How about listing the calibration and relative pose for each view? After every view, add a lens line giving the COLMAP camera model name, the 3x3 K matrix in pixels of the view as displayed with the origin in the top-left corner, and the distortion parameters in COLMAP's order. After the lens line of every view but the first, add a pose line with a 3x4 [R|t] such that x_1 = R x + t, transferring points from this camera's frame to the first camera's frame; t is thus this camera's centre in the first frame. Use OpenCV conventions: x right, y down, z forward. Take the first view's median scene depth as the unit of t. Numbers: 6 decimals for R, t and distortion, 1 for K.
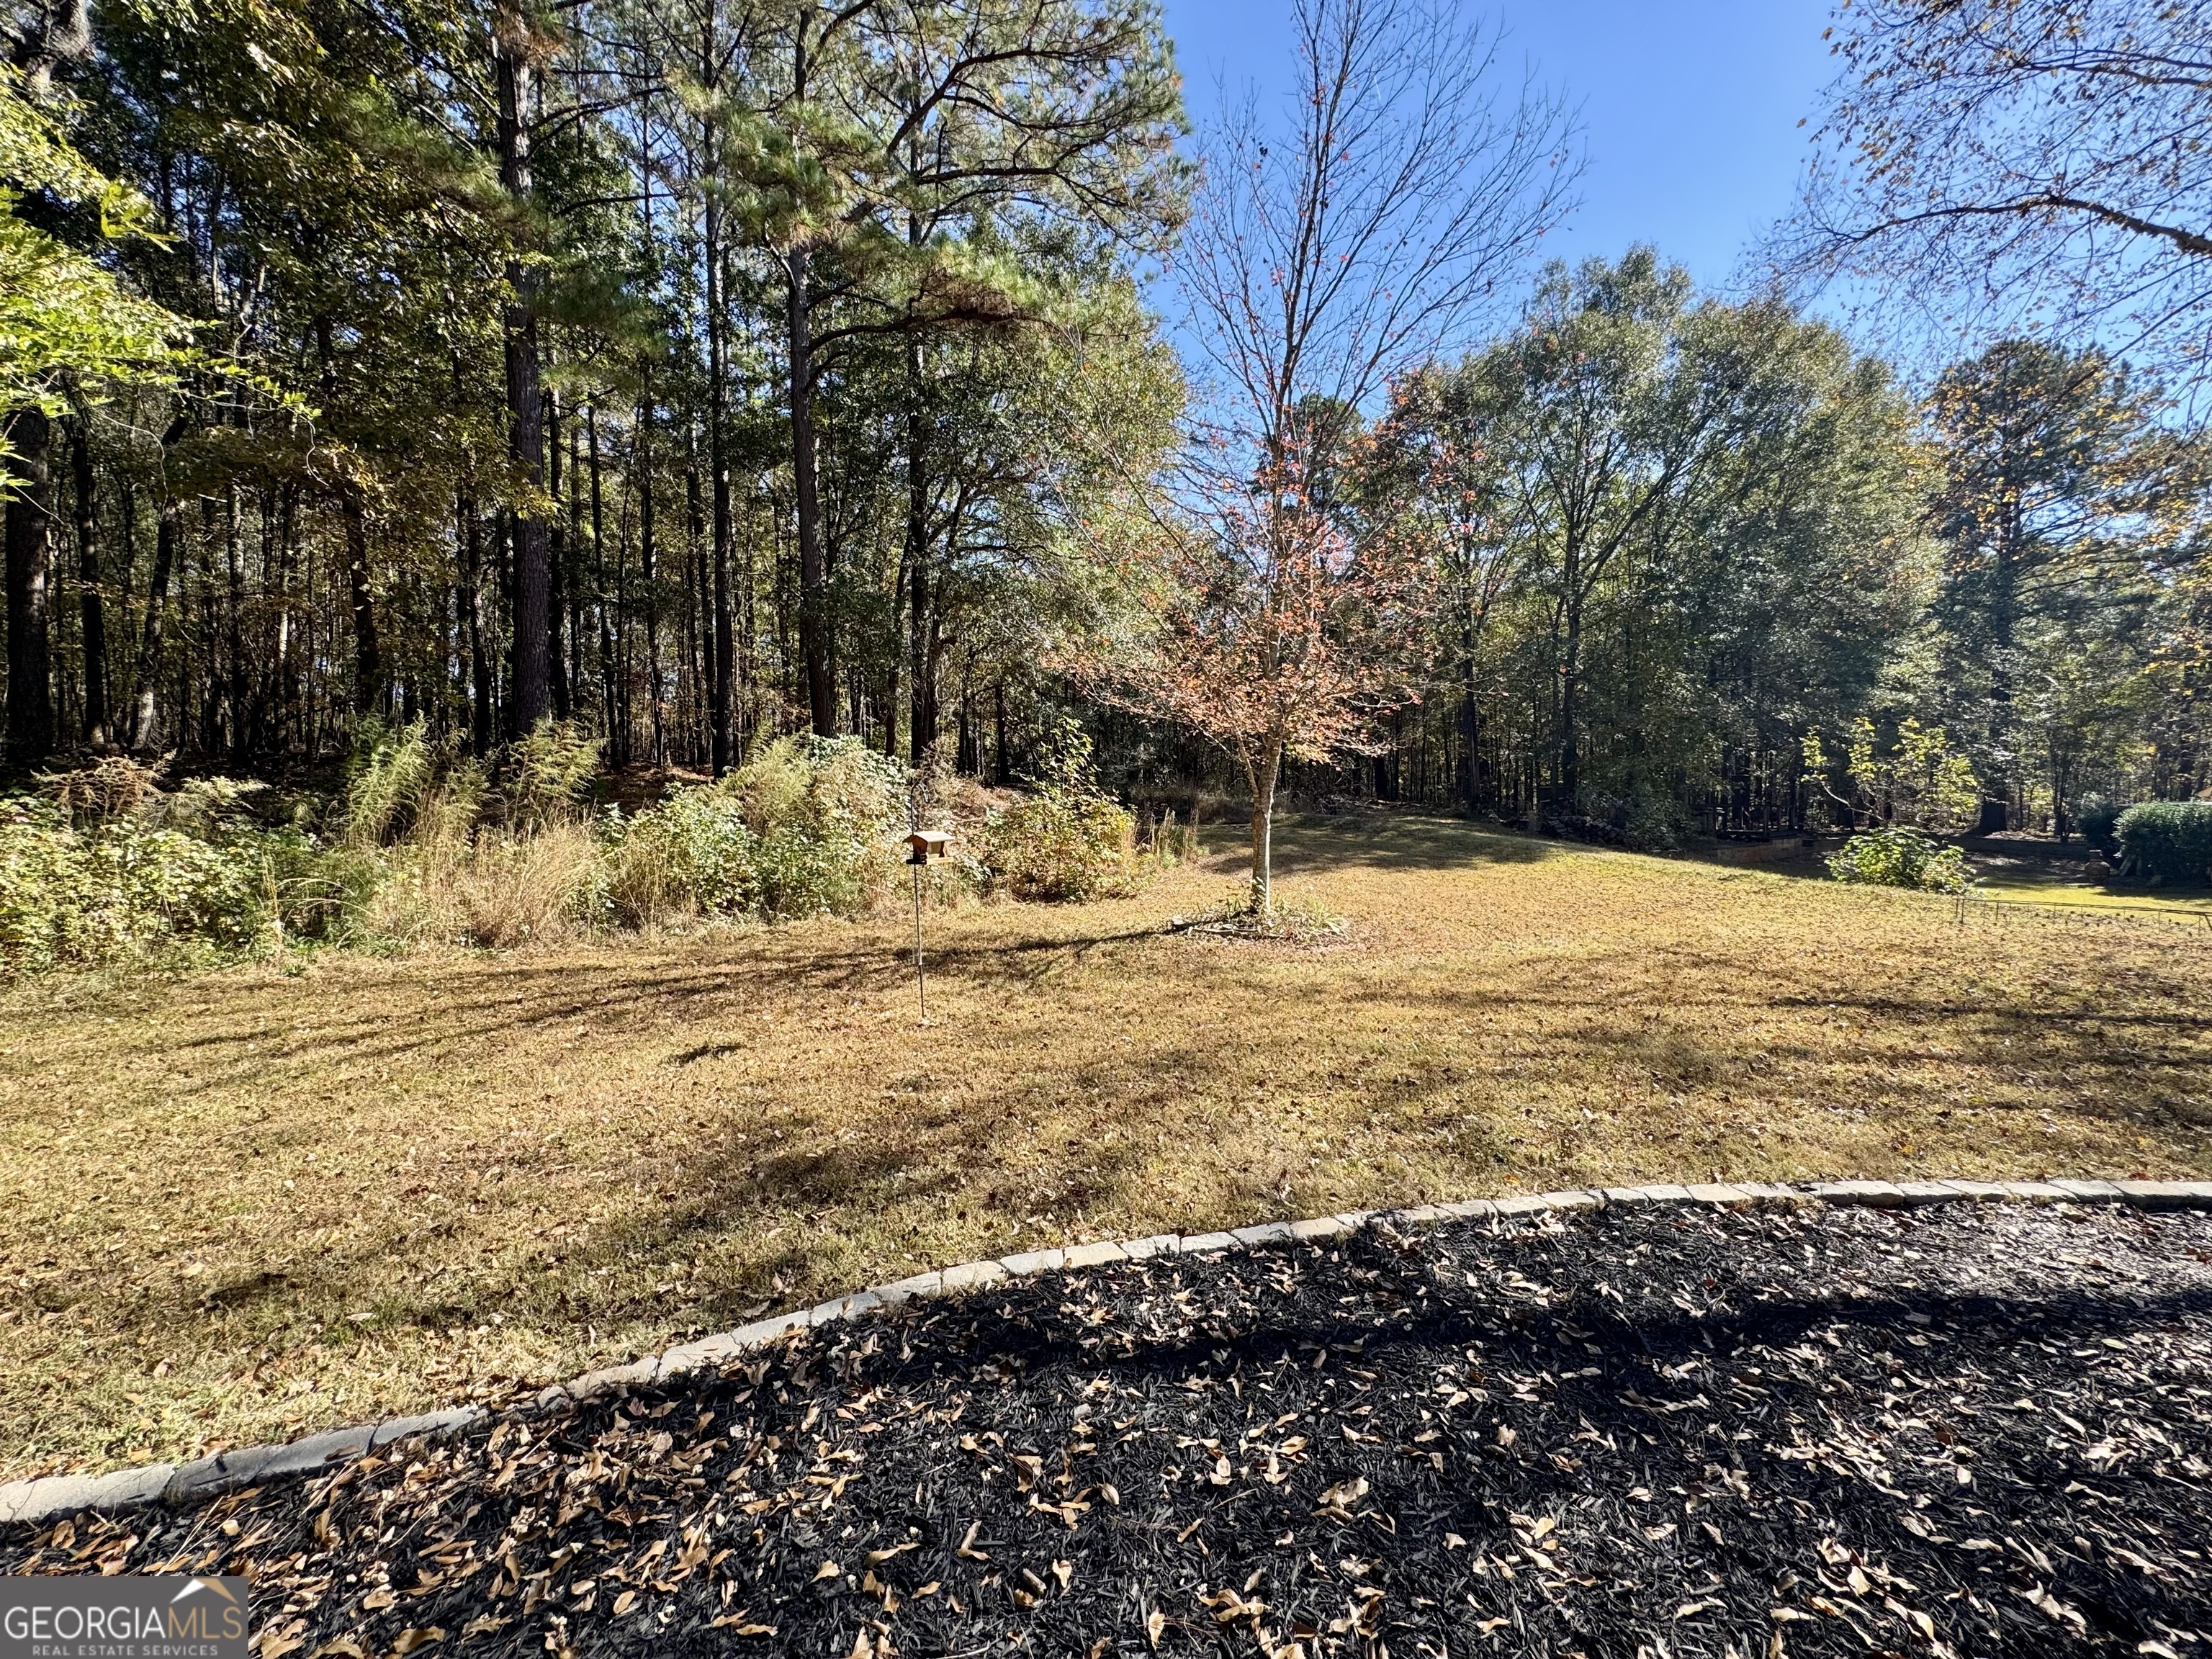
lens RADIAL K [[885.2, 0, 1107.3], [0, 885.2, 831.5], [0, 0, 1]] dist [-0.004208, 0.000640]
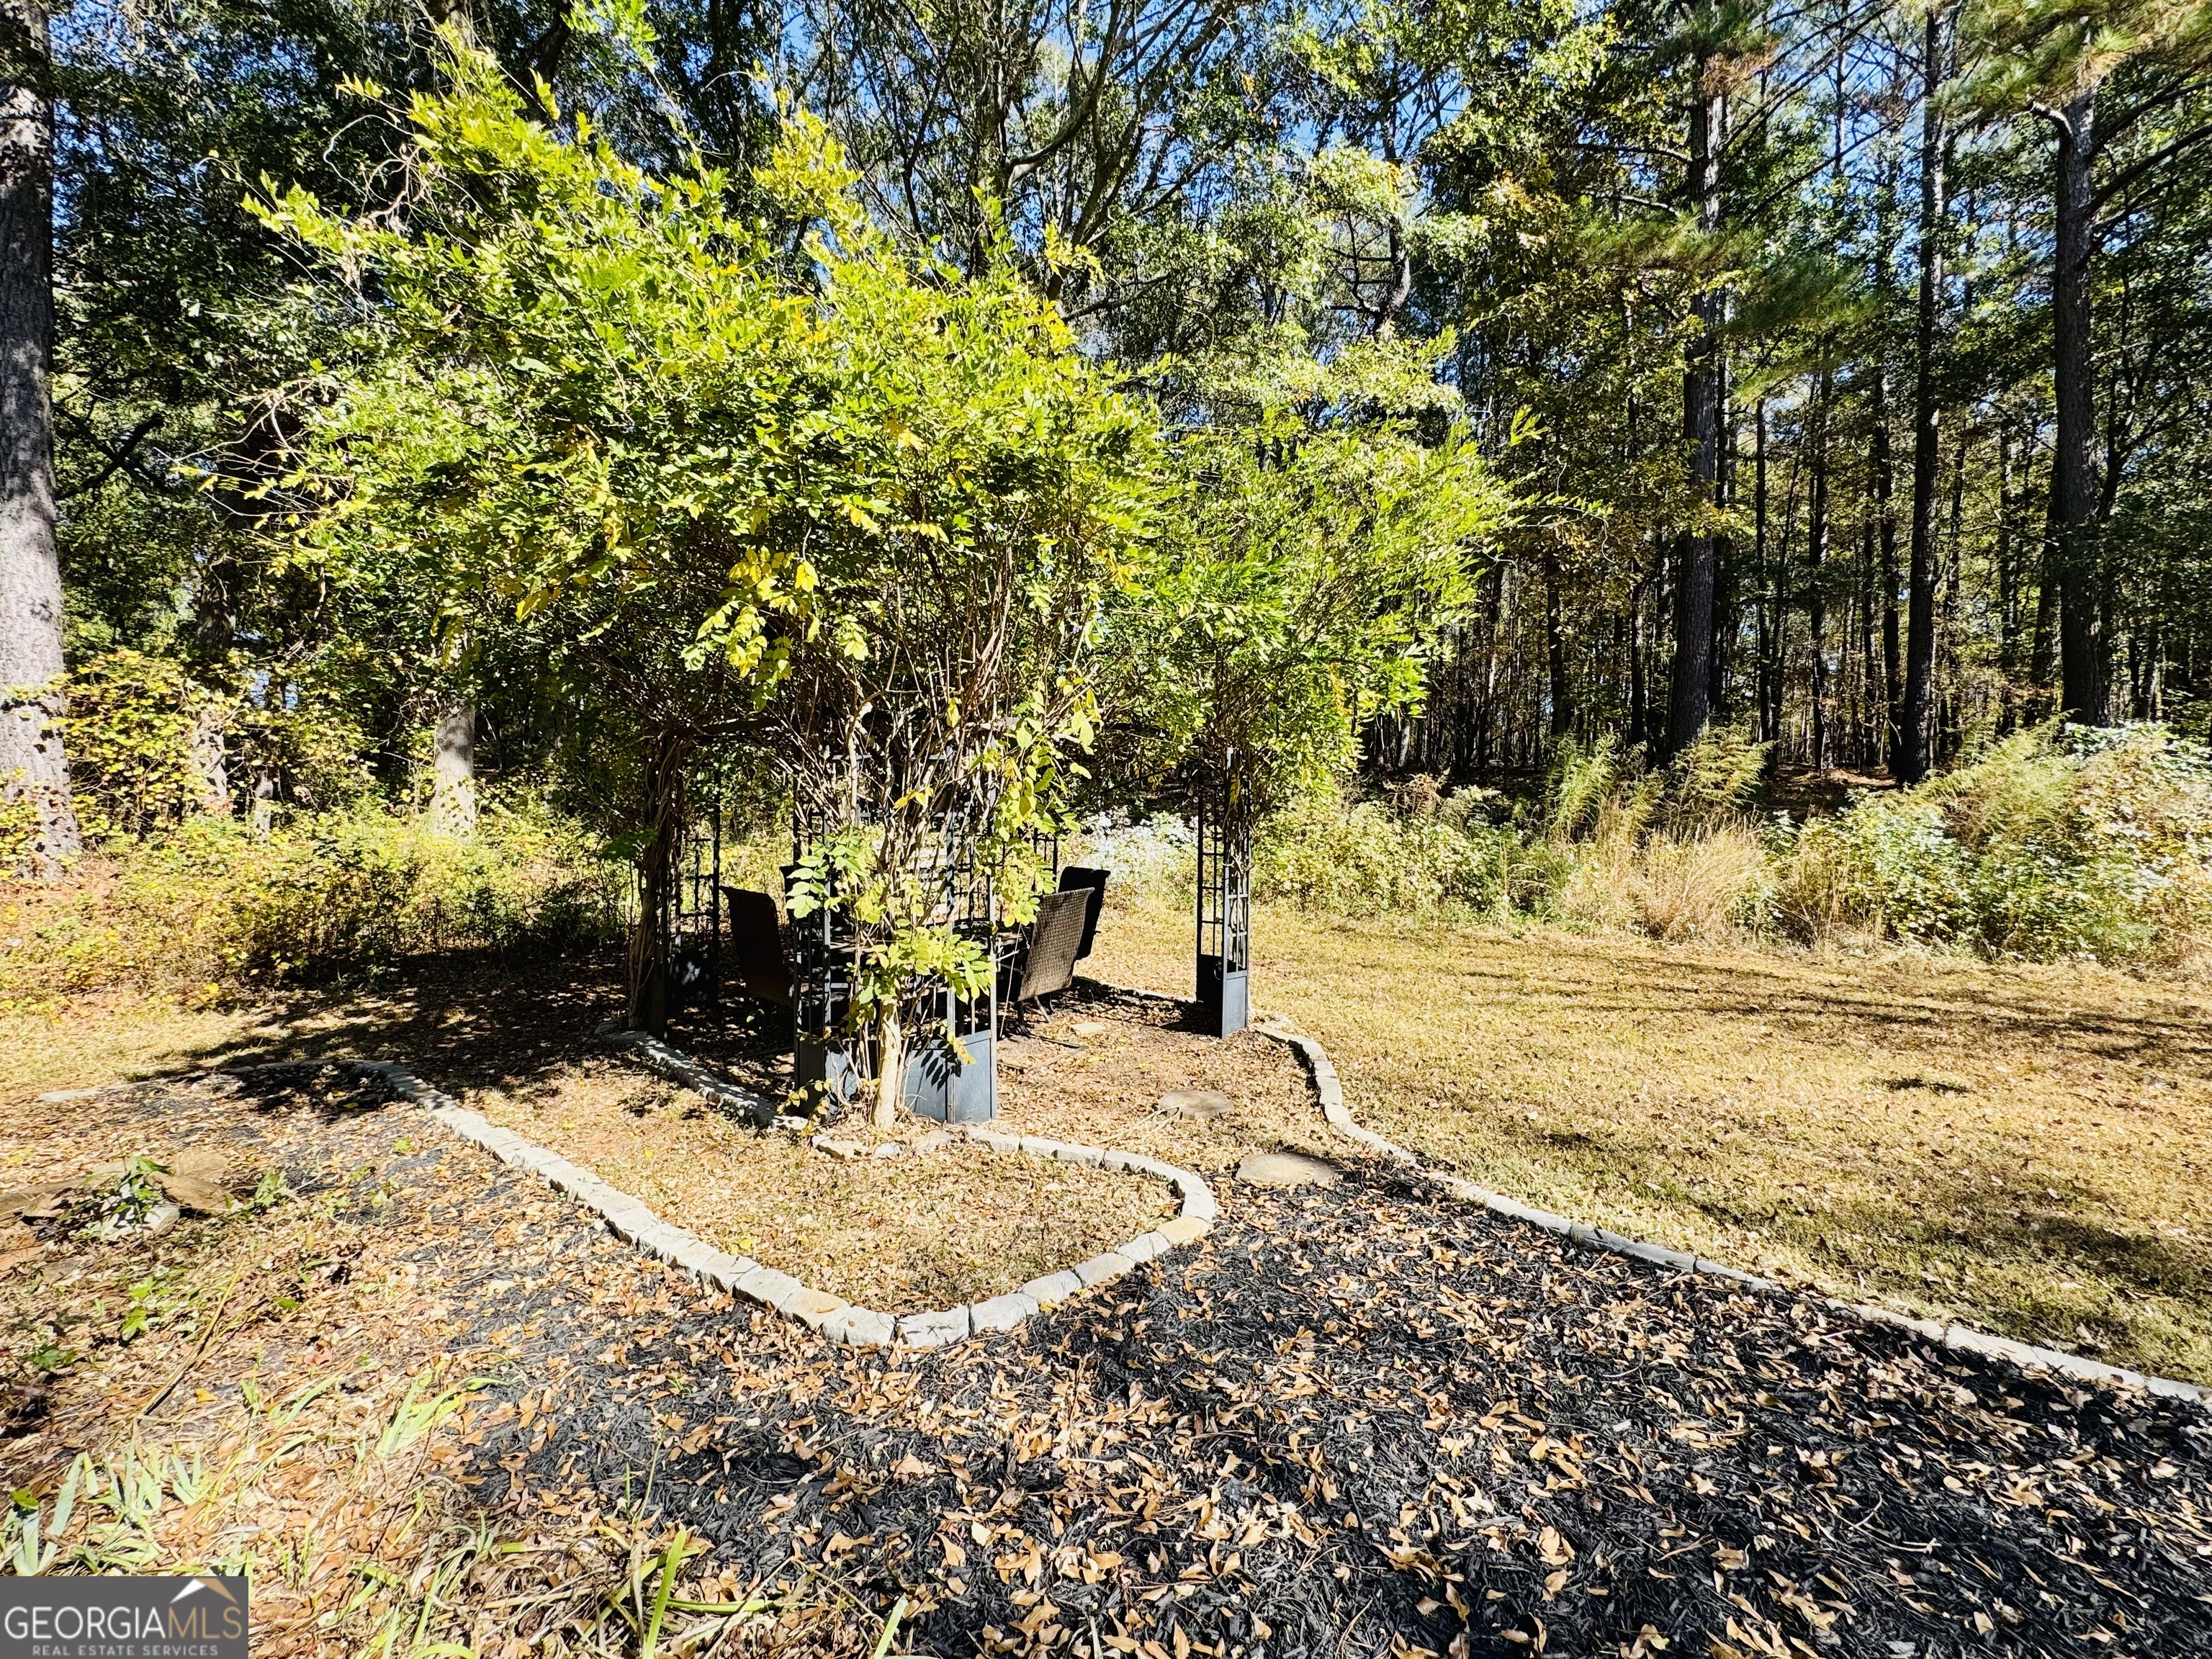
lens RADIAL K [[885.2, 0, 1107.3], [0, 885.2, 831.5], [0, 0, 1]] dist [-0.004208, 0.000640]
pose [[0.425861, 0.038347, -0.903976, 0.001696], [-0.043832, 0.998803, 0.021720, 0.003468], [0.903726, 0.030374, 0.427032, -0.117082]]
